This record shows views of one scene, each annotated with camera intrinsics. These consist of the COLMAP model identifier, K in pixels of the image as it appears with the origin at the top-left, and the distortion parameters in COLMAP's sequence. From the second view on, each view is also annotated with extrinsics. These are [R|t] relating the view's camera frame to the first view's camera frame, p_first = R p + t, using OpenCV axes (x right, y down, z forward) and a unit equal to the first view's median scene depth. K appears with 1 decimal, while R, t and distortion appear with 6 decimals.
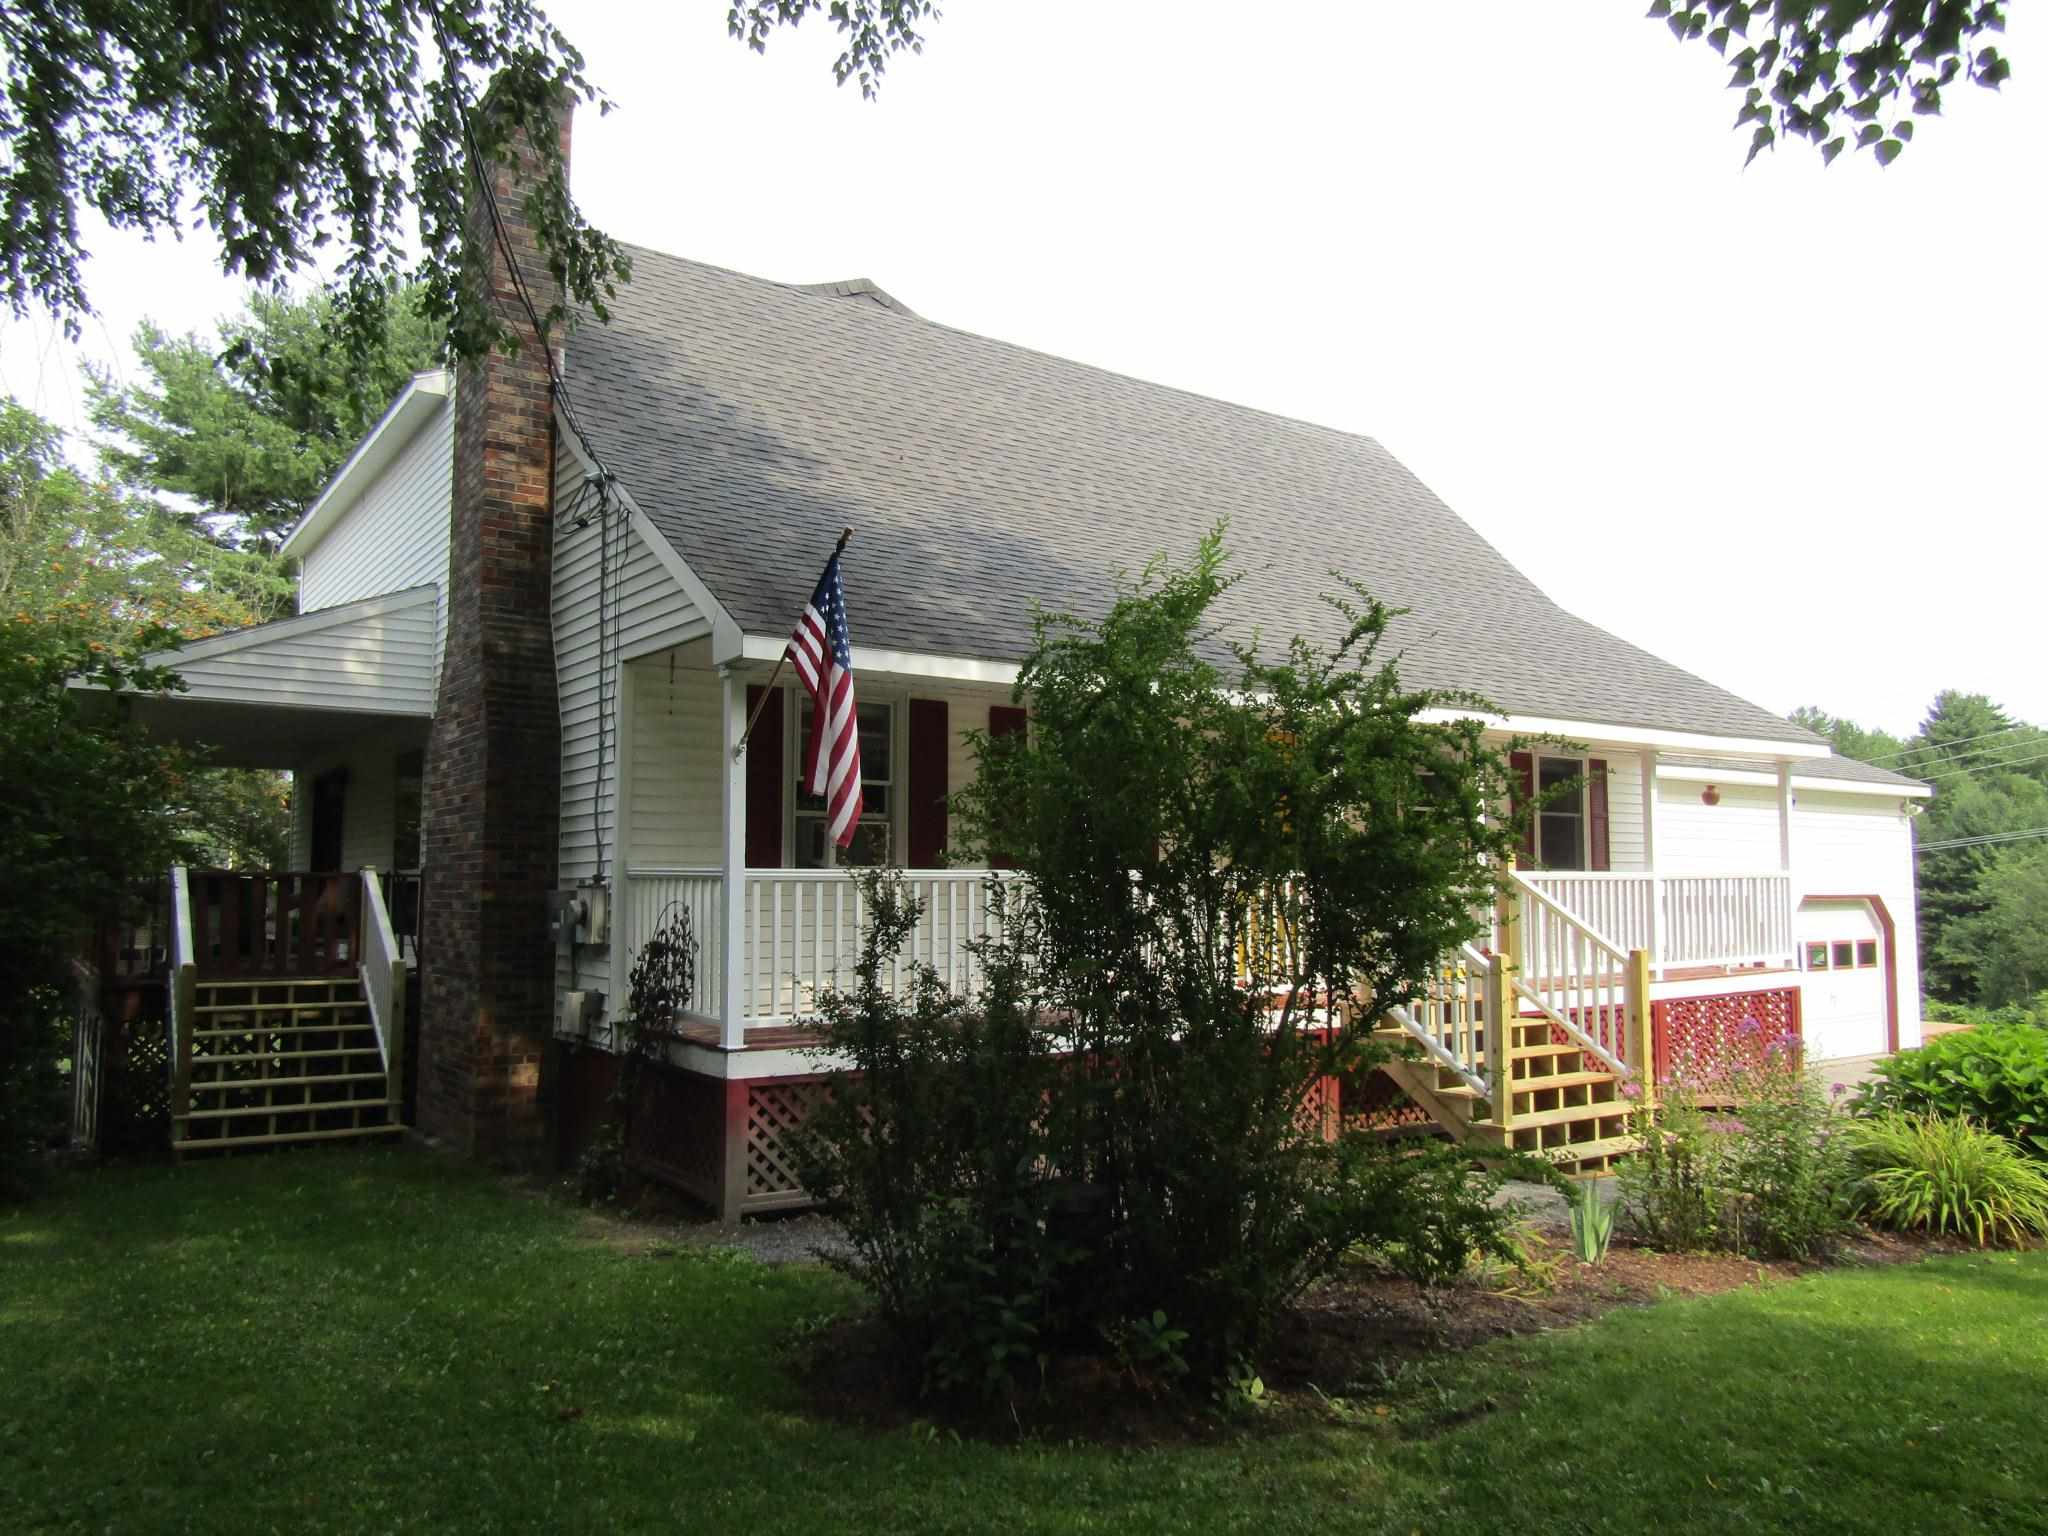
lens RADIAL K [[1463.3, 0, 1032.7], [0, 1463.3, 778.4], [0, 0, 1]] dist [-0.011869, -0.001269]
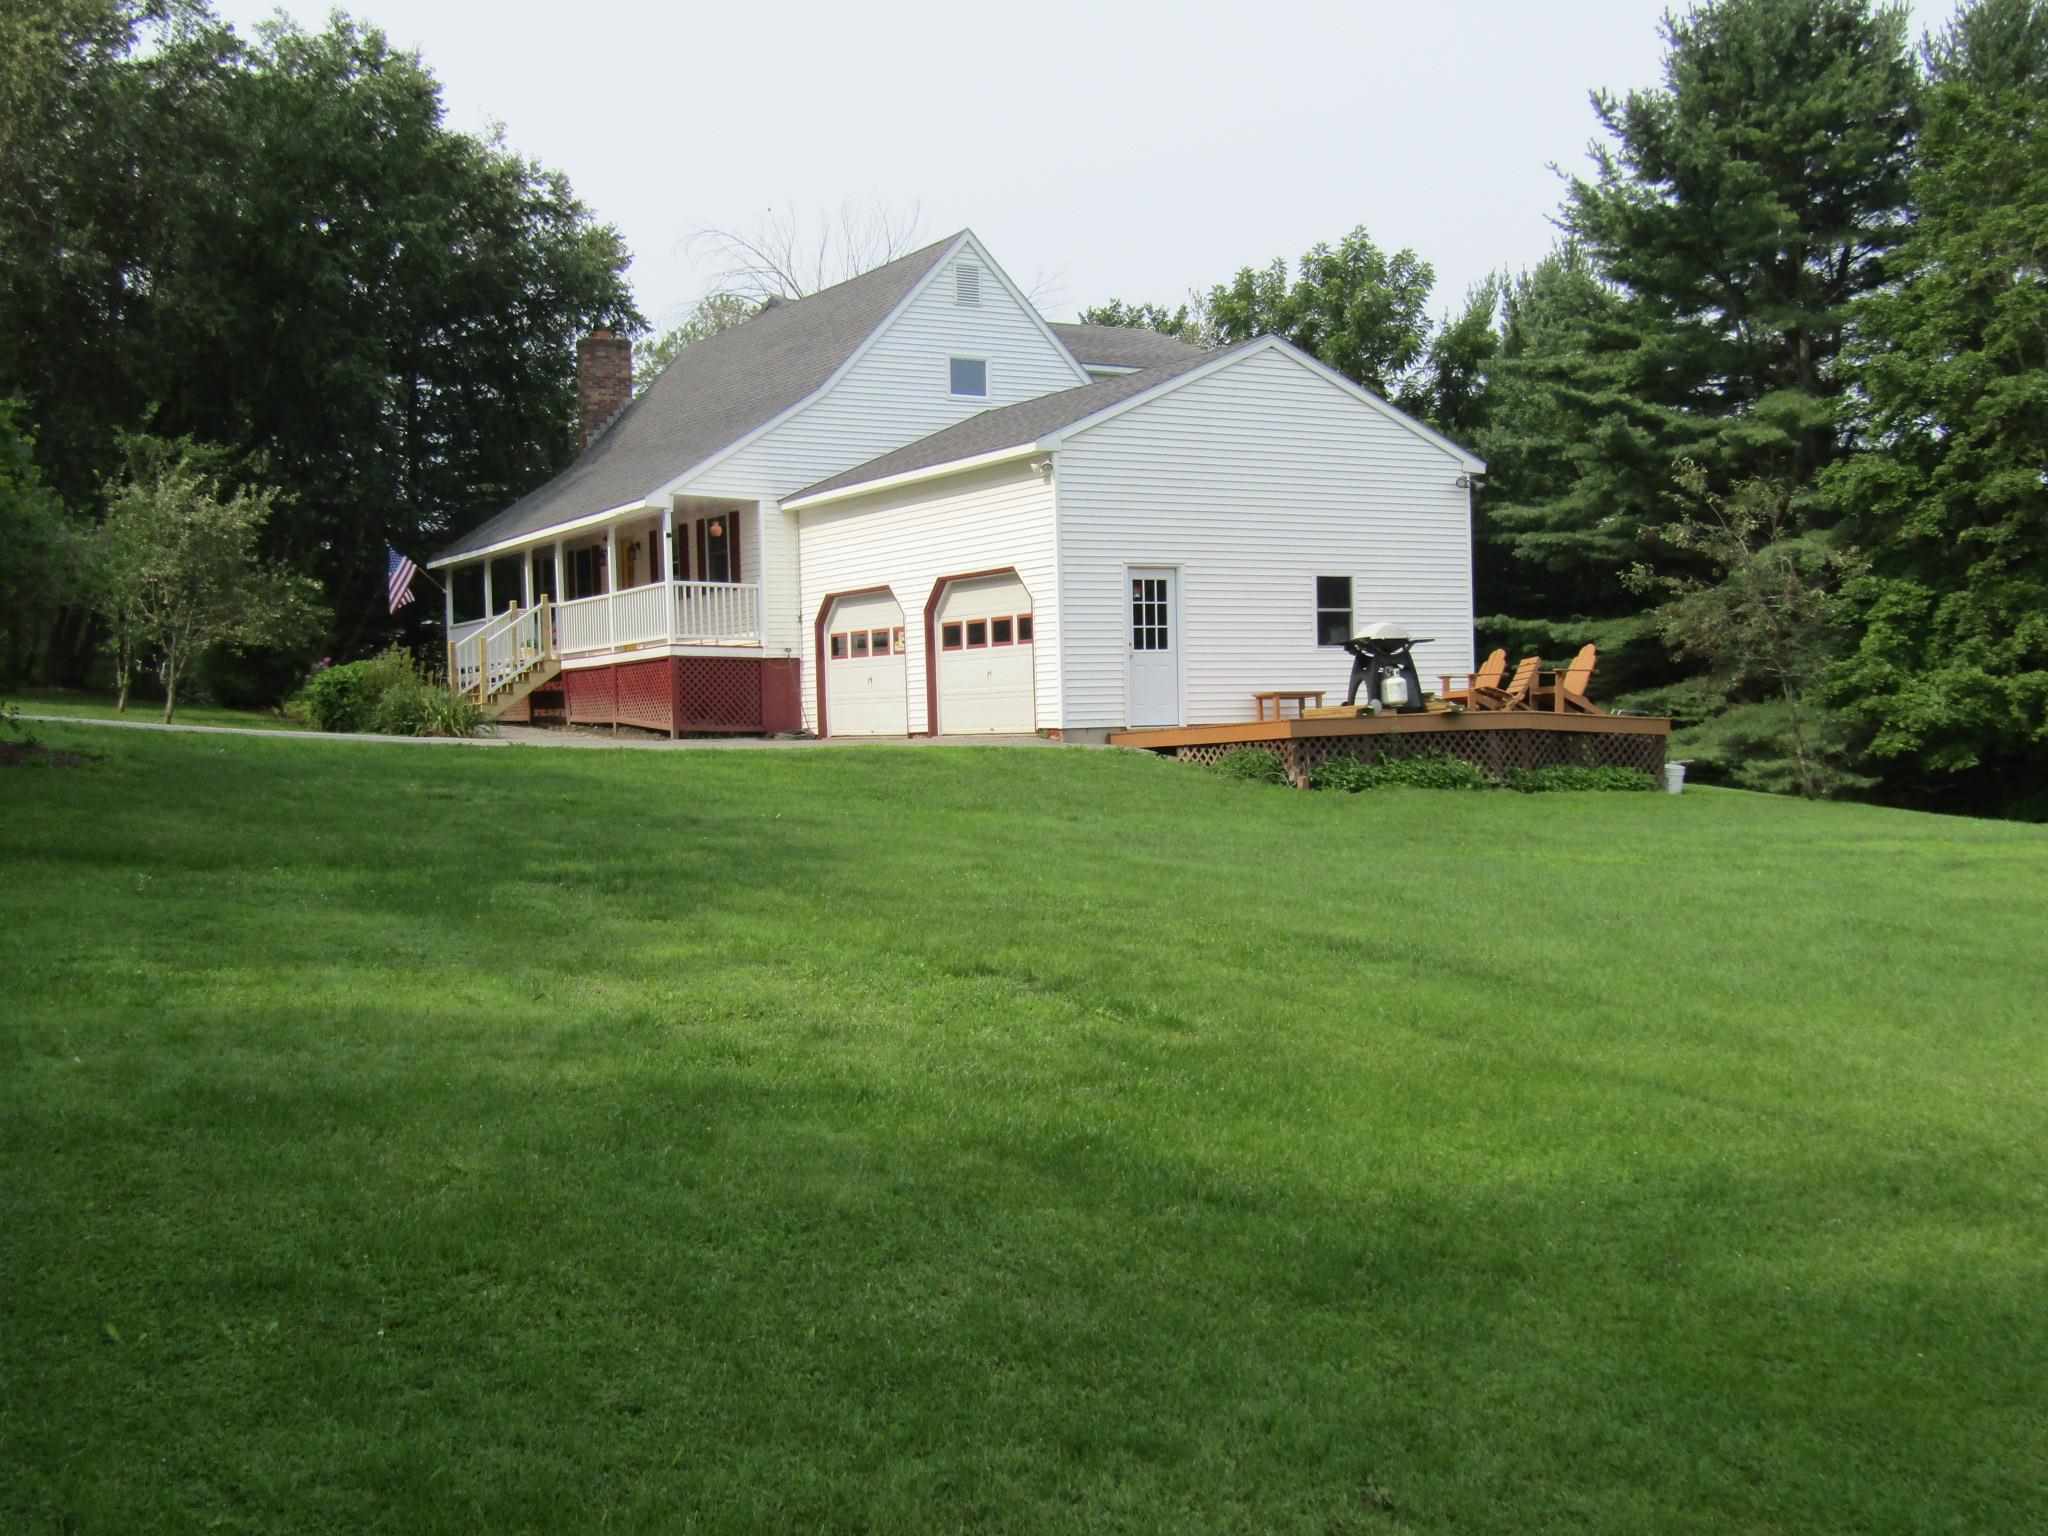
lens RADIAL K [[2242.8, 0, 1021.6], [0, 2242.8, 778.6], [0, 0, 1]] dist [-0.025056, 0.000000]
pose [[-0.068825, 0.022029, -0.997385, 2.692841], [0.097030, 0.995164, 0.015284, 0.256994], [0.992899, -0.095725, -0.070630, 1.433179]]
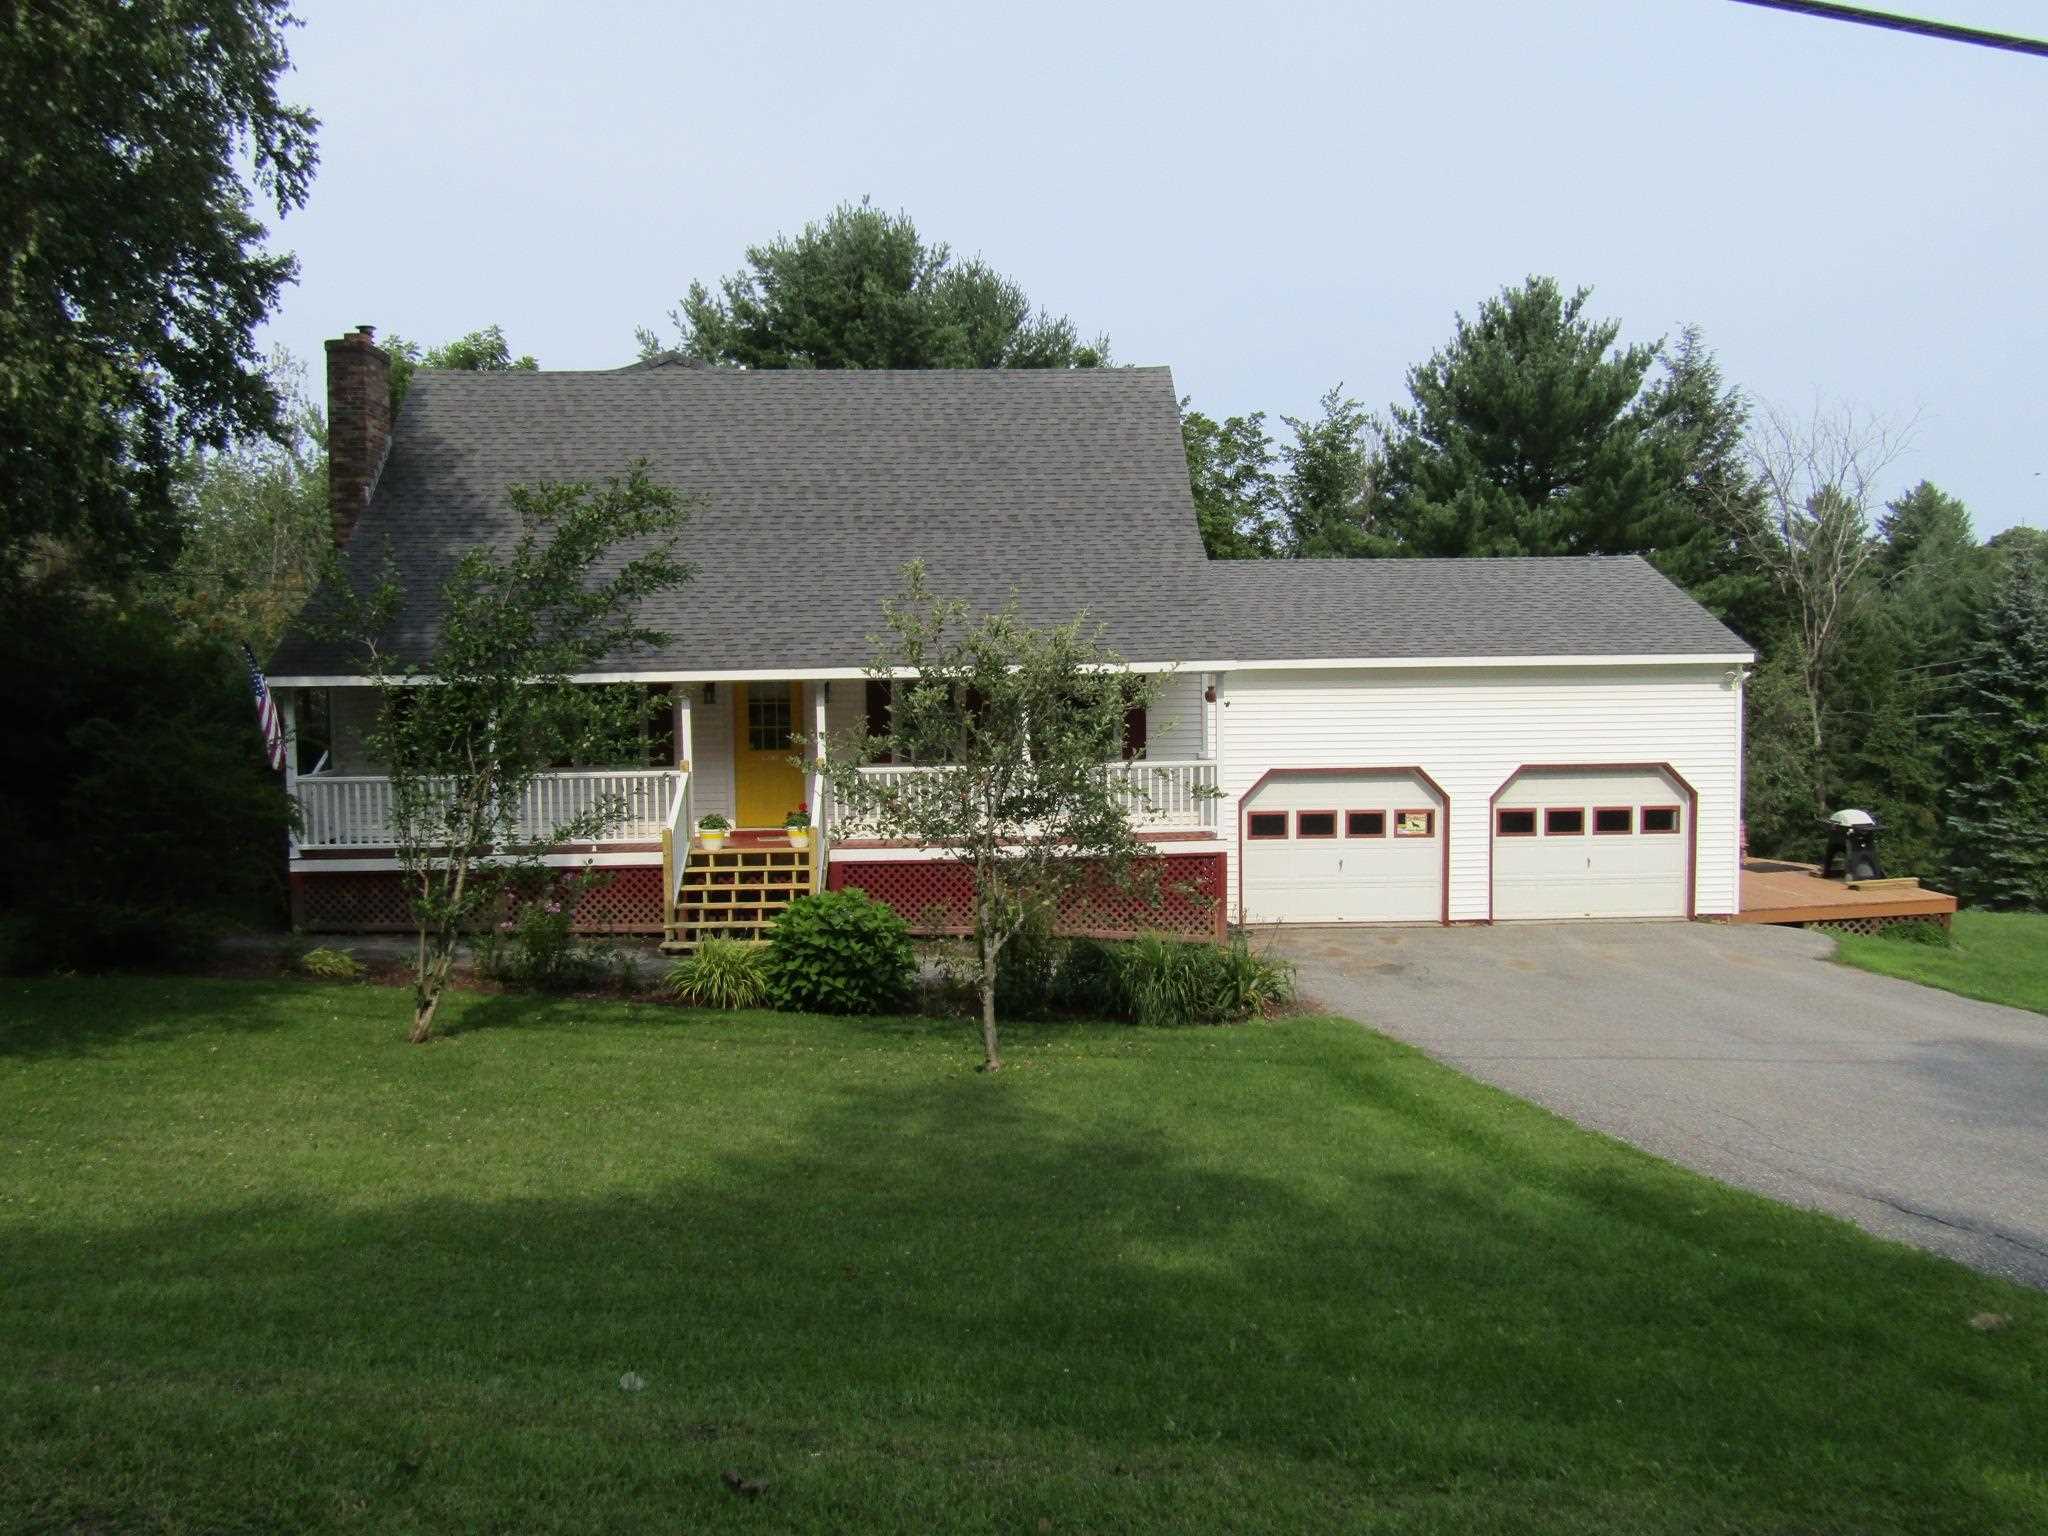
lens RADIAL K [[1515.1, 0, 1019.1], [0, 1515.1, 756.0], [0, 0, 1]] dist [0.000219, 0.001590]
pose [[0.846626, 0.022222, -0.531724, 0.995060], [0.049692, 0.991462, 0.120556, -0.098116], [0.529863, -0.128488, 0.838293, -0.162462]]
